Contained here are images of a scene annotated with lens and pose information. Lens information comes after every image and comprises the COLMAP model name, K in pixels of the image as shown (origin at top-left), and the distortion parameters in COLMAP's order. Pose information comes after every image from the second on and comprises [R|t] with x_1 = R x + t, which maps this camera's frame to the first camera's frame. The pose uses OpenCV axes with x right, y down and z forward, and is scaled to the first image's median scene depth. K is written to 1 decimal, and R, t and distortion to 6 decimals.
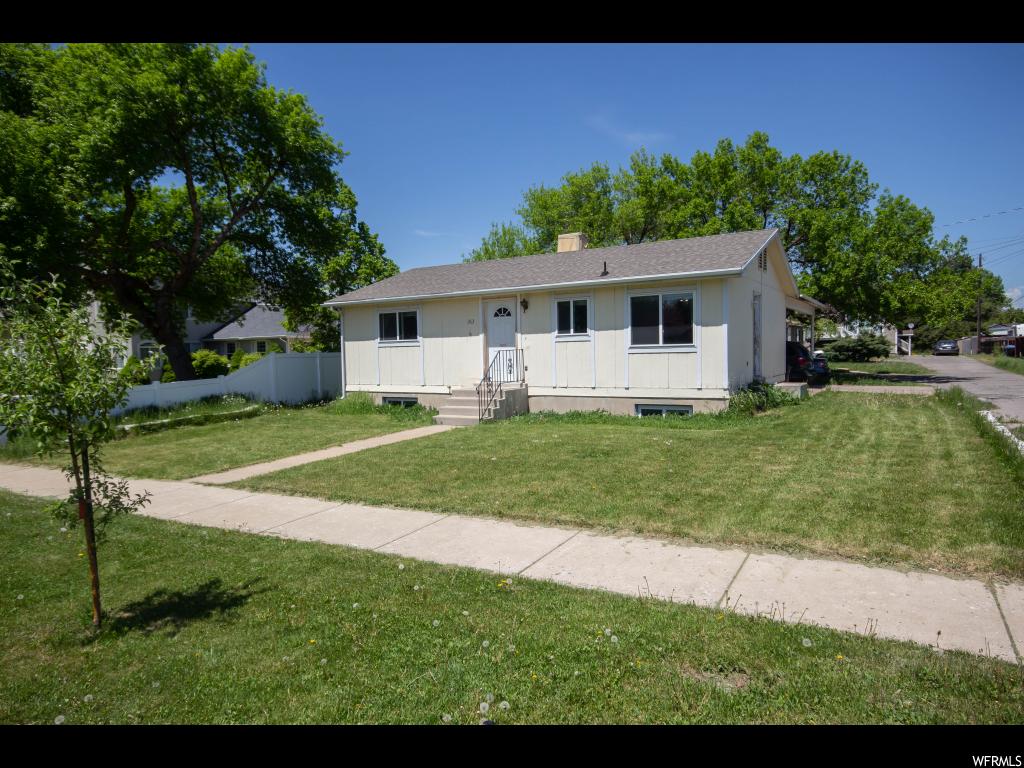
lens RADIAL K [[674.9, 0, 511.9], [0, 674.9, 381.6], [0, 0, 1]] dist [0.003304, 0.002407]
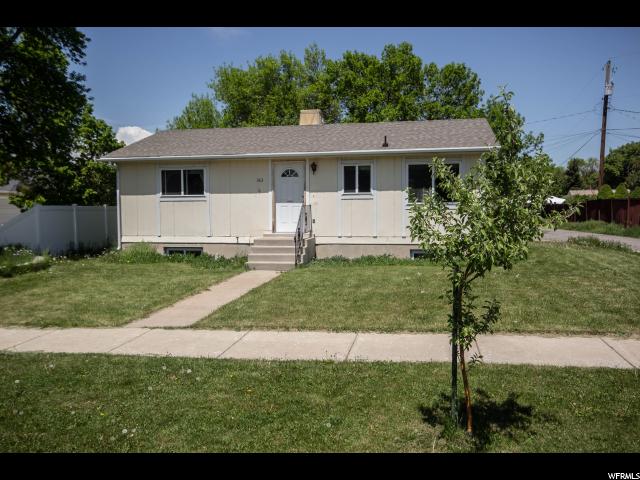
lens RADIAL K [[571.1, 0, 320.0], [0, 571.1, 241.2], [0, 0, 1]] dist [0.031622, 0.011971]
pose [[0.928580, -0.005792, 0.371087, -0.331351], [0.003673, 0.999973, 0.006417, 0.009075], [-0.371114, -0.004596, 0.928576, 0.059361]]
